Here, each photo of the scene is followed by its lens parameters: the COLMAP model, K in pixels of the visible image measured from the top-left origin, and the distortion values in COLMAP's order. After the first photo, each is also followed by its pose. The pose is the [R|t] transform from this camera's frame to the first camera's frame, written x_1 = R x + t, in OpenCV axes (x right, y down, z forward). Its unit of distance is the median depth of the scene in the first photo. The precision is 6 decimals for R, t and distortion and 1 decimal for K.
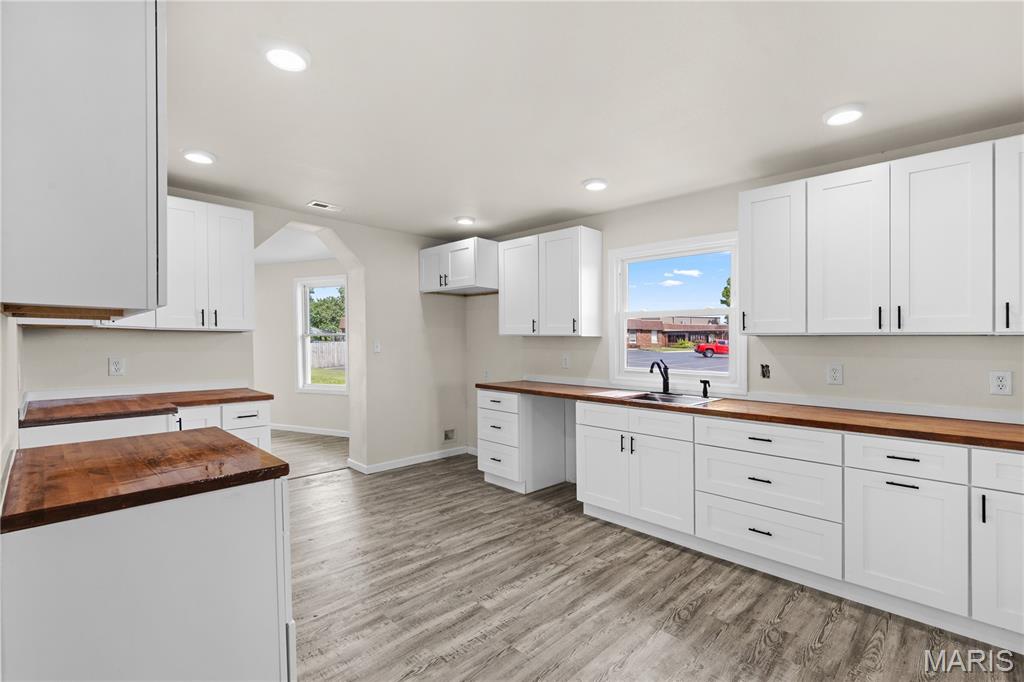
lens RADIAL K [[466.8, 0, 512.8], [0, 466.8, 341.8], [0, 0, 1]] dist [0.002244, -0.000025]
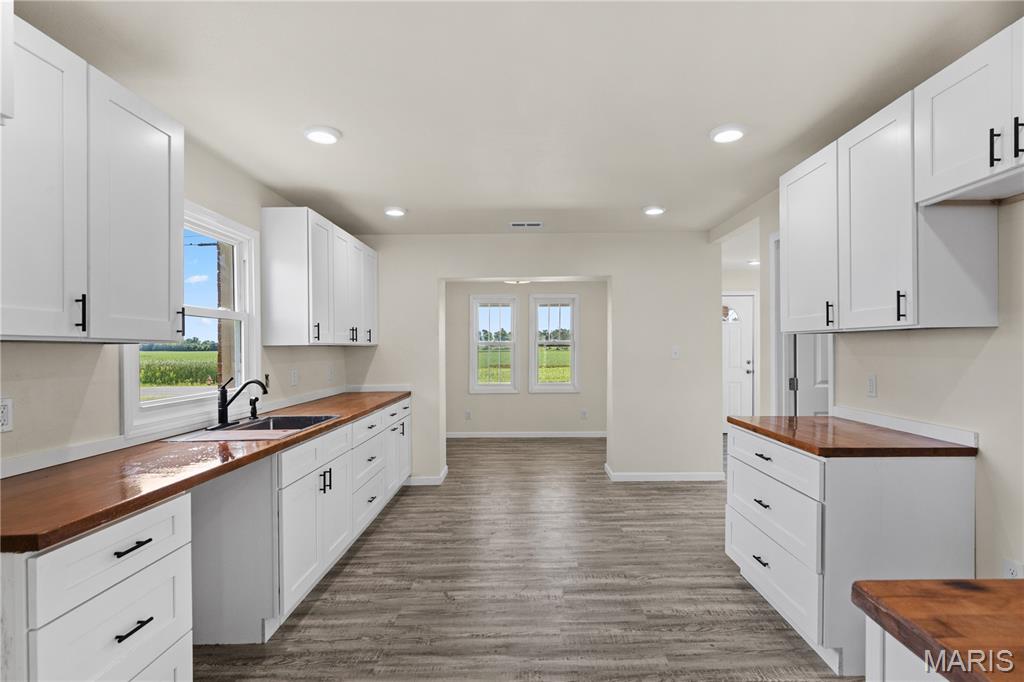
lens RADIAL K [[508.0, 0, 529.3], [0, 508.0, 348.7], [0, 0, 1]] dist [-0.000536, 0.000088]
pose [[-0.715277, -0.000298, 0.698841, -0.635312], [0.007376, 0.999941, 0.007976, -0.010555], [-0.698802, 0.010860, -0.715233, 1.441861]]
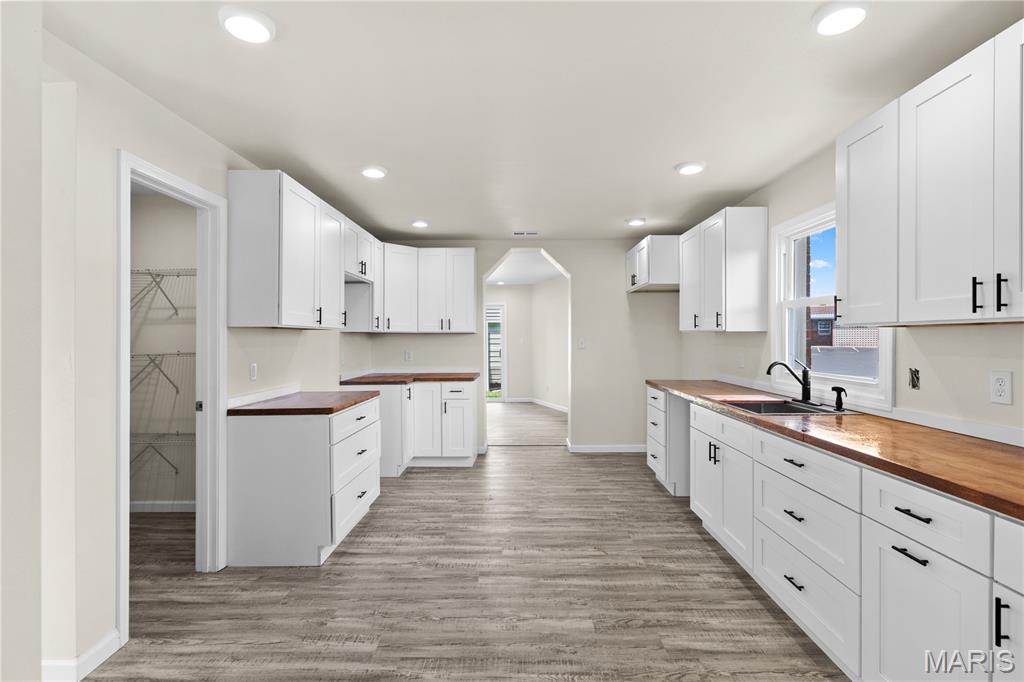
lens RADIAL K [[471.3, 0, 514.7], [0, 471.3, 337.5], [0, 0, 1]] dist [-0.004010, 0.000216]
pose [[0.699710, -0.010748, -0.714346, 0.655660], [0.007868, 0.999942, -0.007338, 0.003938], [0.714383, -0.000486, 0.699755, 0.111084]]
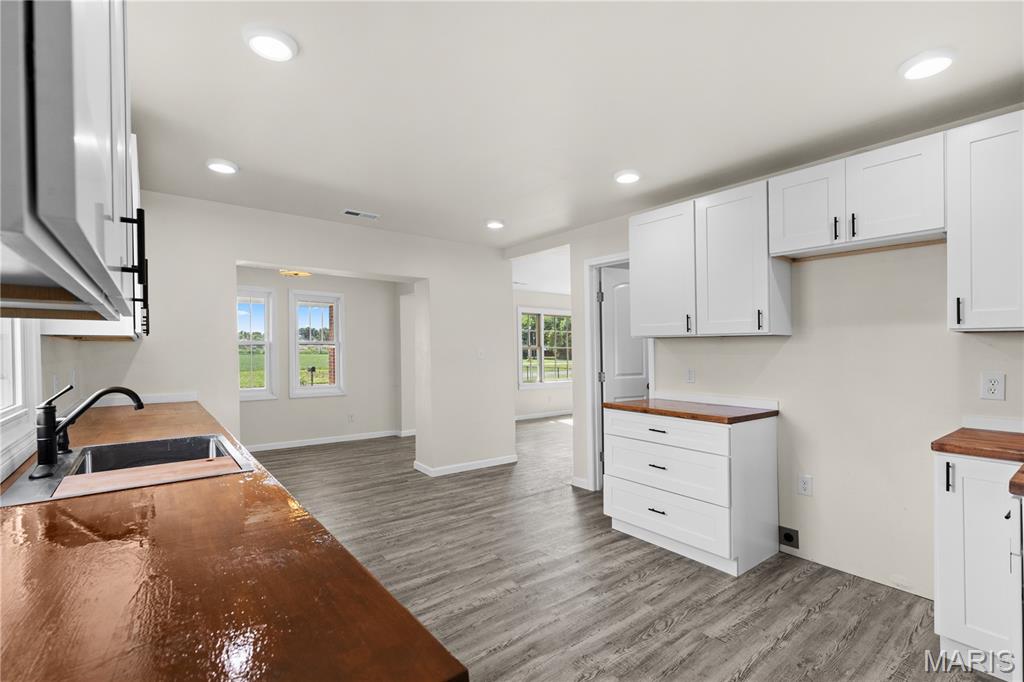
lens RADIAL K [[466.8, 0, 515.3], [0, 466.8, 351.5], [0, 0, 1]] dist [0.002244, -0.000025]
pose [[-0.993180, -0.007135, 0.116377, -0.143542], [-0.006676, 0.999968, 0.004336, 0.003975], [-0.116404, 0.003529, -0.993196, 1.603927]]
